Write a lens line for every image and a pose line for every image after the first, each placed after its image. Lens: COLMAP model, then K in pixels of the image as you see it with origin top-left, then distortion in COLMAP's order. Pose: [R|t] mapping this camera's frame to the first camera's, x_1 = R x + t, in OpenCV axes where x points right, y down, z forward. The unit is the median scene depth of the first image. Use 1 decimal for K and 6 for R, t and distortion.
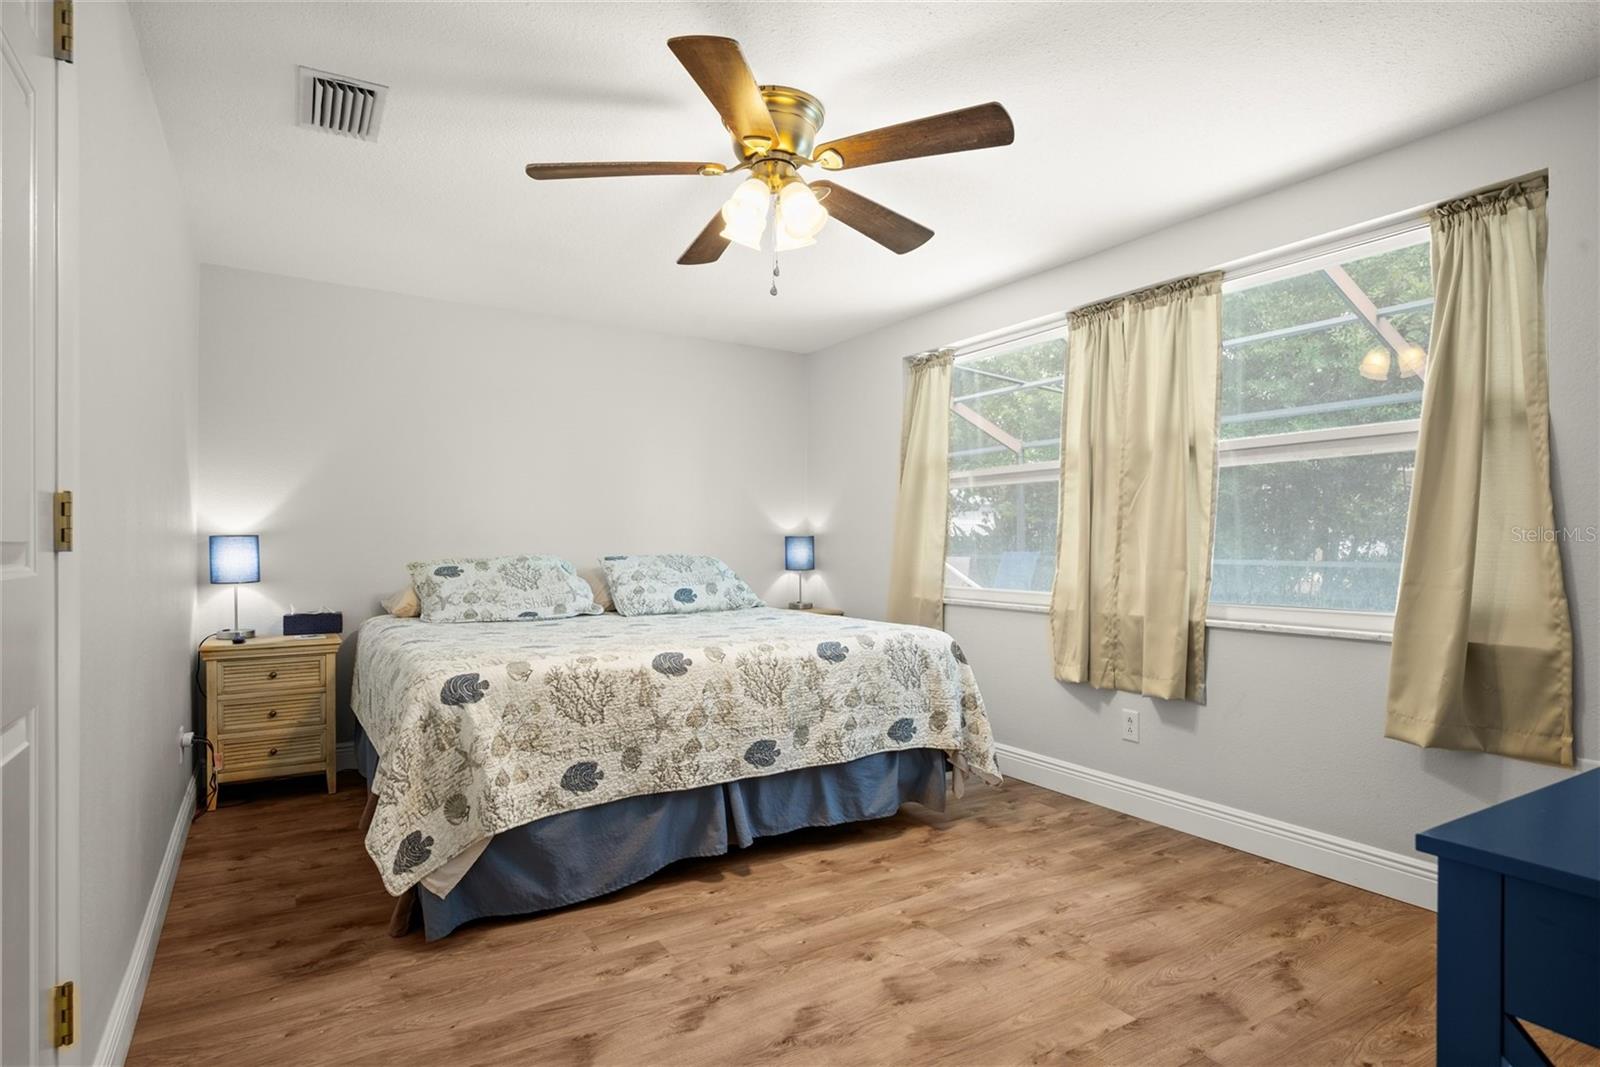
lens RADIAL K [[854.3, 0, 802.5], [0, 854.3, 539.2], [0, 0, 1]] dist [0.000805, -0.000419]
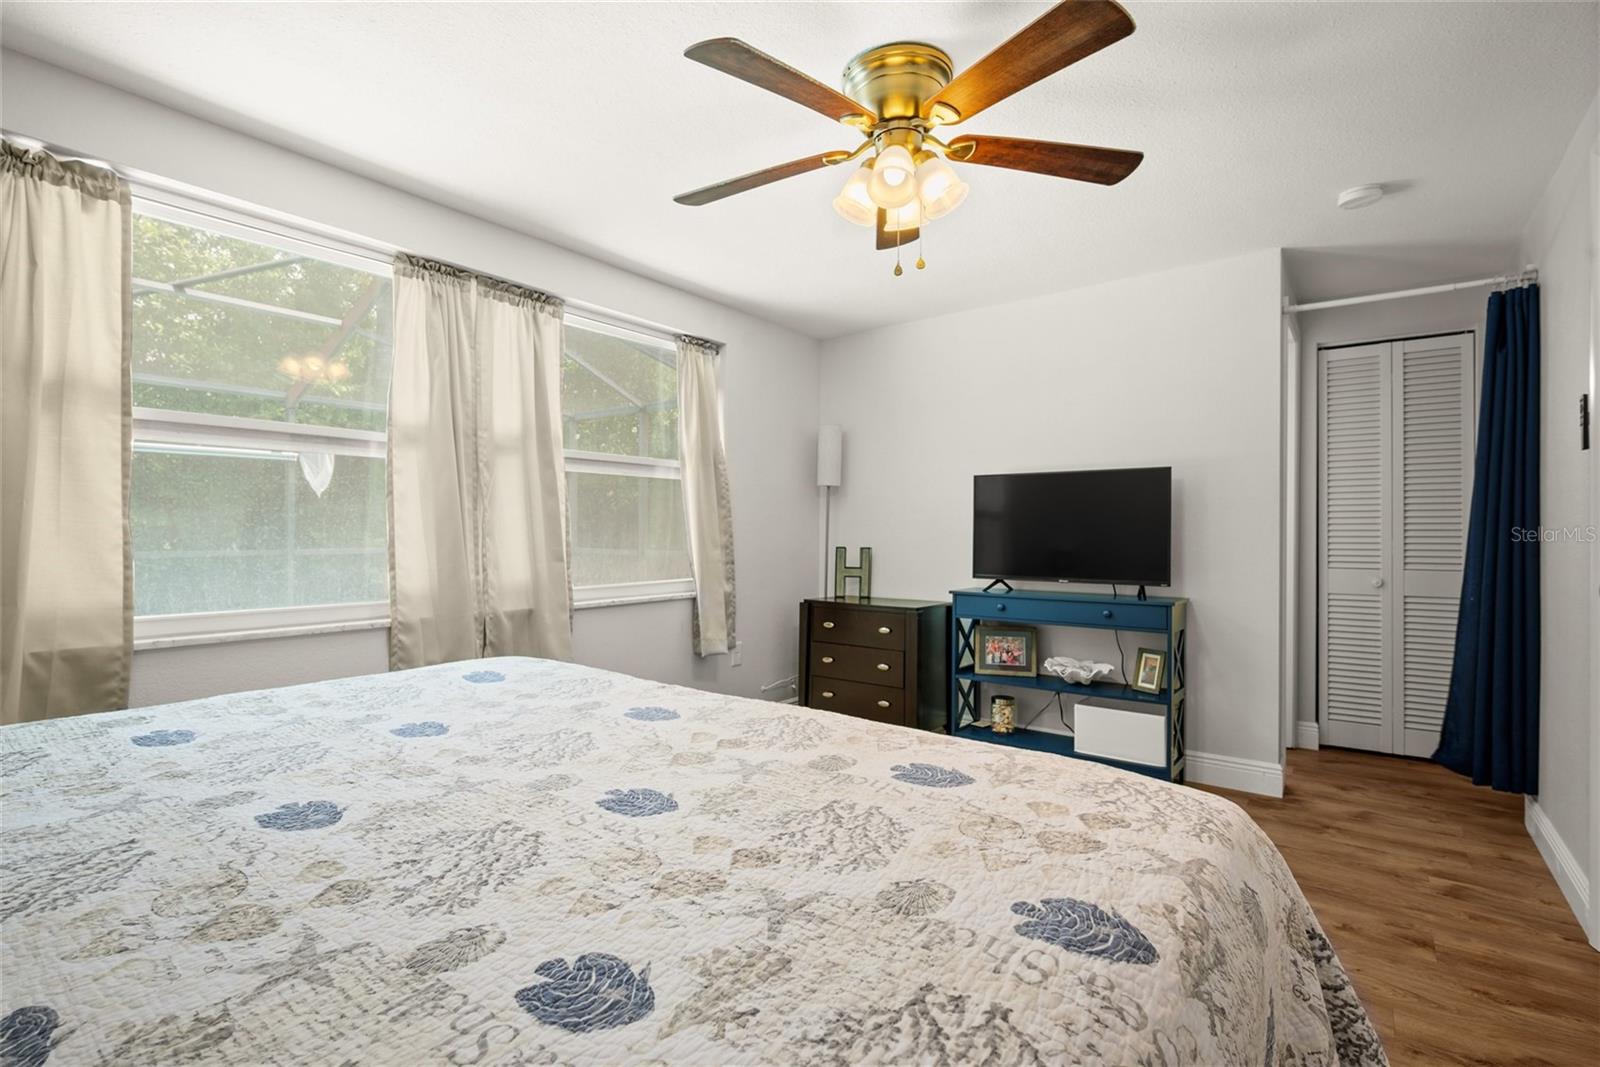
lens RADIAL K [[783.8, 0, 801.0], [0, 783.8, 538.4], [0, 0, 1]] dist [0.001861, 0.000385]
pose [[-0.372400, -0.008671, 0.928032, -0.575578], [-0.006809, 0.999955, 0.006611, -0.002173], [-0.928048, -0.003857, -0.372442, 1.023079]]
